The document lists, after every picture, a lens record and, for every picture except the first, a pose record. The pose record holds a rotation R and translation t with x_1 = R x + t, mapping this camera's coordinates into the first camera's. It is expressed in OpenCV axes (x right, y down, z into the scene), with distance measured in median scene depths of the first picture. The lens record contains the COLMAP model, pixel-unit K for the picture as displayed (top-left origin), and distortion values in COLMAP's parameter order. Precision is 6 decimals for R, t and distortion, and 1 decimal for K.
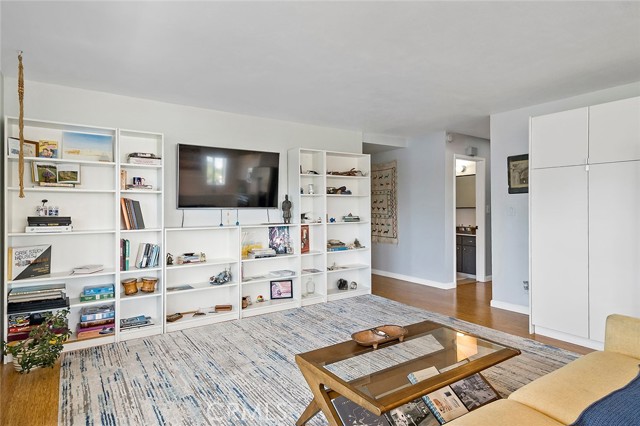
lens RADIAL K [[353.3, 0, 318.9], [0, 353.3, 211.1], [0, 0, 1]] dist [0.031279, 0.000311]
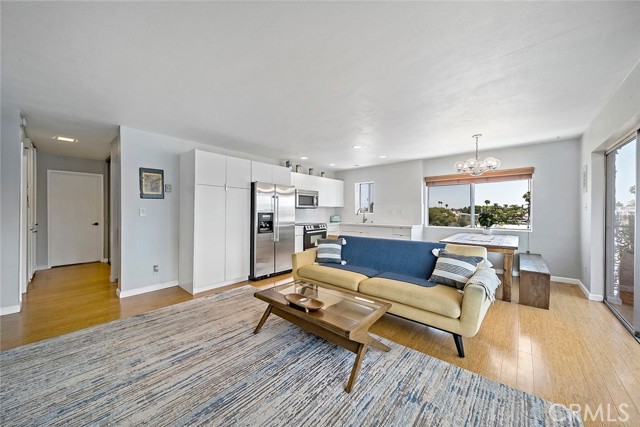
lens RADIAL K [[231.2, 0, 311.2], [0, 231.2, 211.4], [0, 0, 1]] dist [0.005465, -0.001387]
pose [[-0.216899, -0.001824, 0.976192, -0.376595], [0.005563, 0.999980, 0.003105, -0.002497], [-0.976178, 0.006104, -0.216885, 0.615546]]
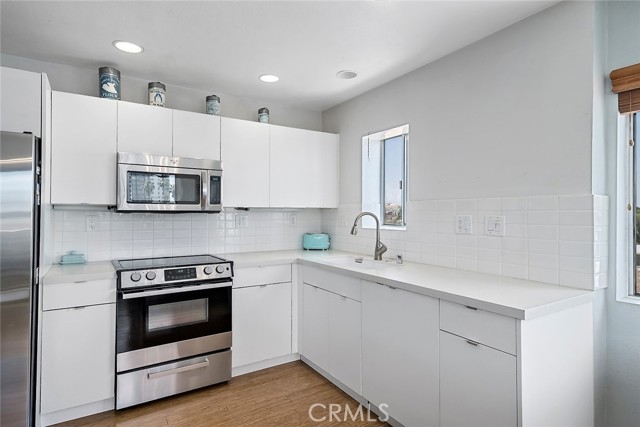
lens RADIAL K [[346.7, 0, 311.5], [0, 346.7, 211.3], [0, 0, 1]] dist [0.021281, -0.002099]
pose [[0.064744, 0.004786, 0.997890, 0.283590], [0.001404, 0.999987, -0.004887, -0.014871], [-0.997901, 0.001717, 0.064736, 0.064196]]
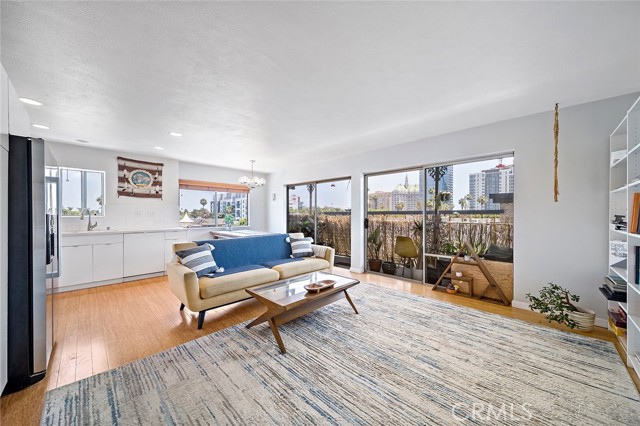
lens RADIAL K [[231.2, 0, 315.4], [0, 231.2, 214.7], [0, 0, 1]] dist [0.005465, -0.001387]
pose [[-0.983547, -0.000801, -0.180649, 0.215911], [-0.001905, 0.999981, 0.005939, 0.002293], [0.180640, 0.006186, -0.983530, 1.106798]]
